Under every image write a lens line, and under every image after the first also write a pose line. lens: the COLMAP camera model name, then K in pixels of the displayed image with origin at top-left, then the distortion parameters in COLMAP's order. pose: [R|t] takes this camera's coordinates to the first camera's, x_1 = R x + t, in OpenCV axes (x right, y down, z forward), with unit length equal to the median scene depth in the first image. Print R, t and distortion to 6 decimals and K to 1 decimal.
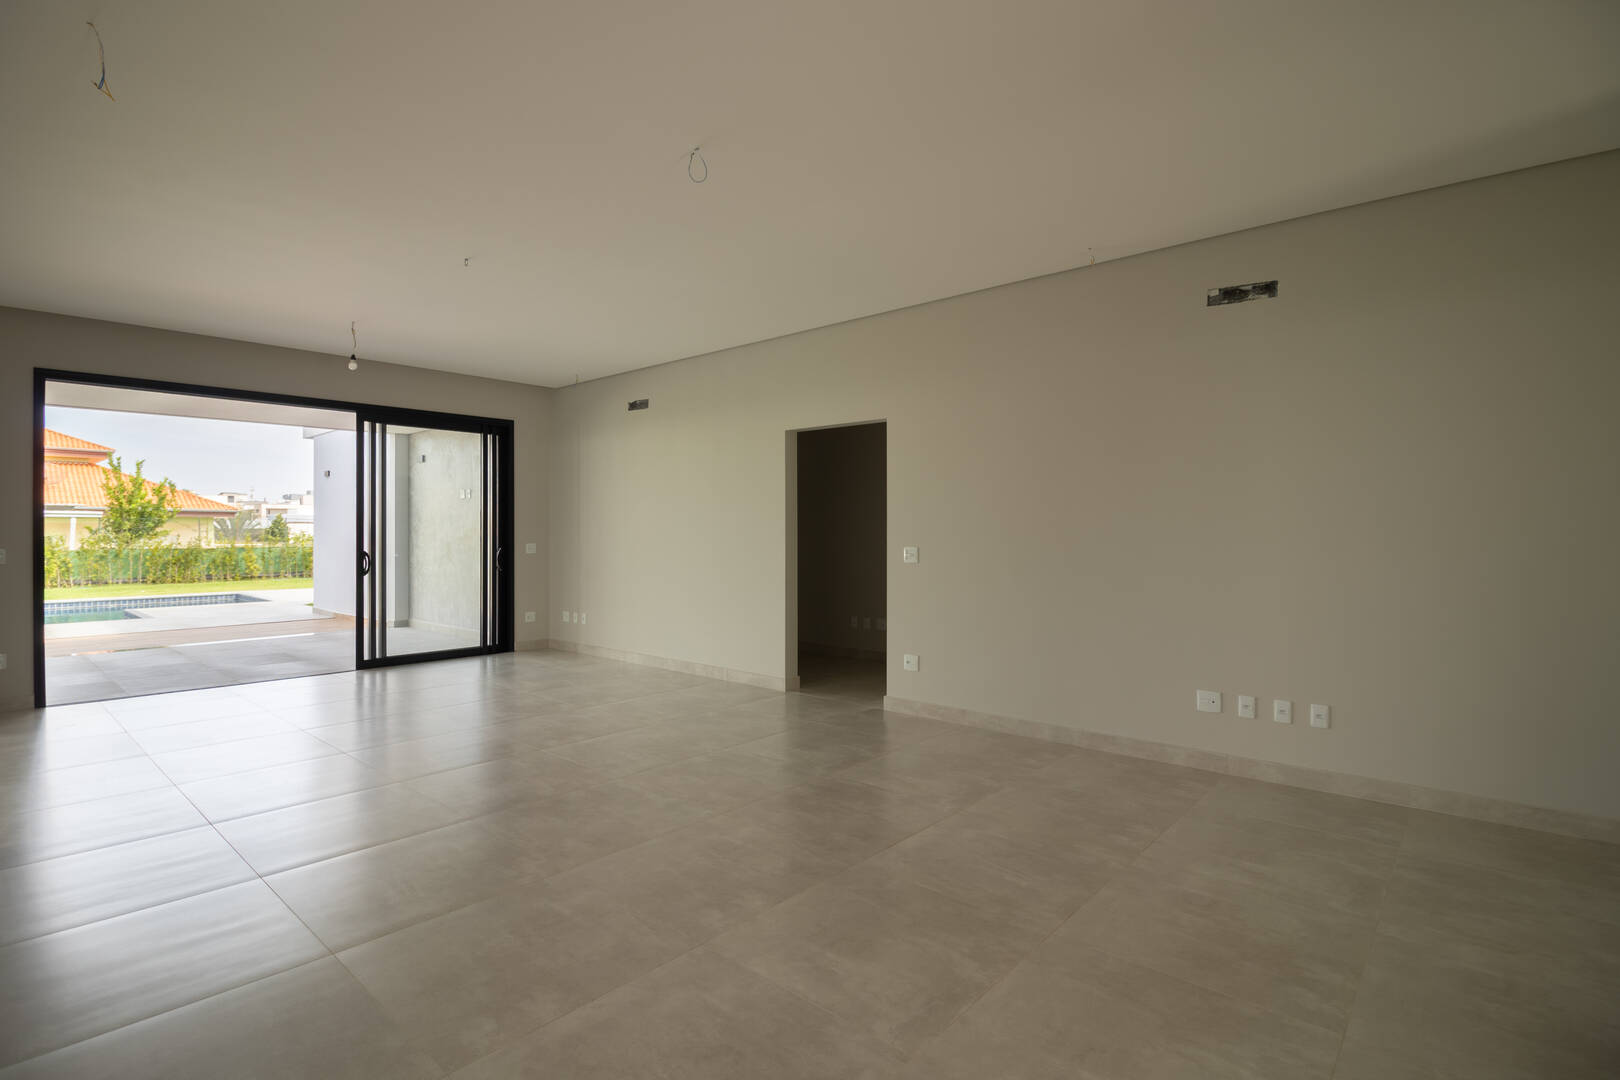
lens RADIAL K [[767.6, 0, 818.9], [0, 767.6, 539.1], [0, 0, 1]] dist [-0.010366, -0.003800]
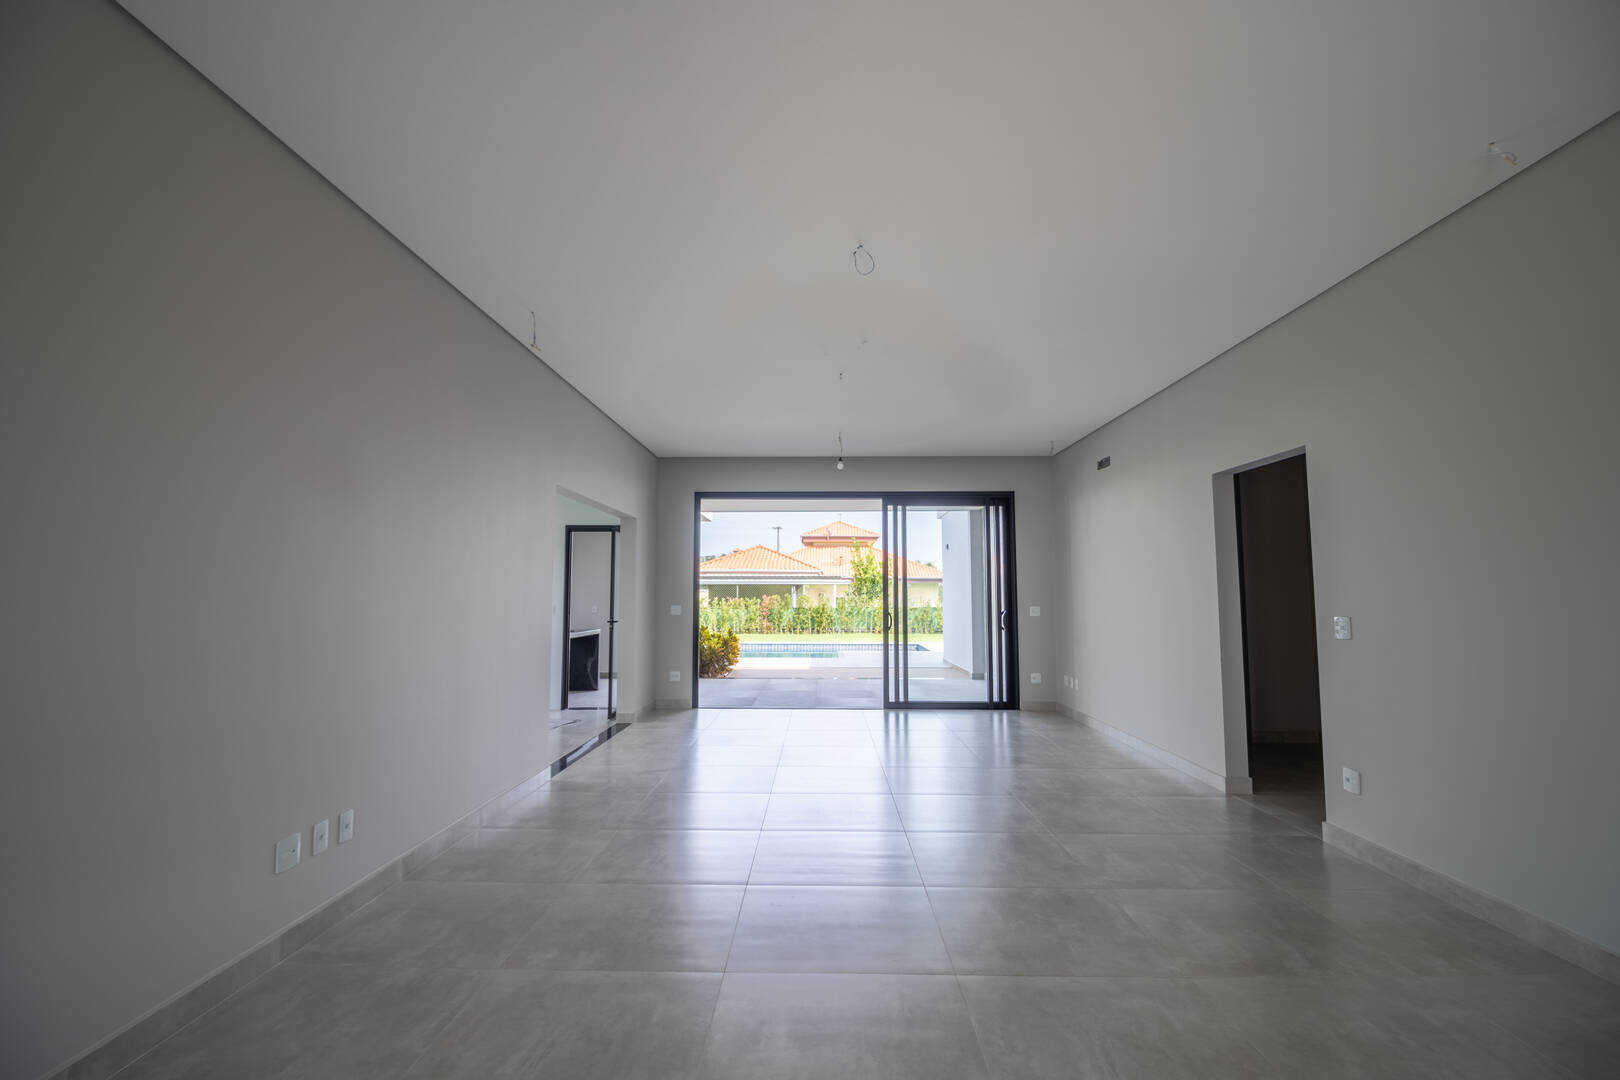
lens RADIAL K [[767.6, 0, 818.9], [0, 767.6, 538.7], [0, 0, 1]] dist [-0.010366, -0.003800]
pose [[0.647231, -0.054698, -0.760329, 0.267575], [-0.008022, 0.996878, -0.078543, -0.002353], [0.762252, 0.056935, 0.644772, 0.118896]]
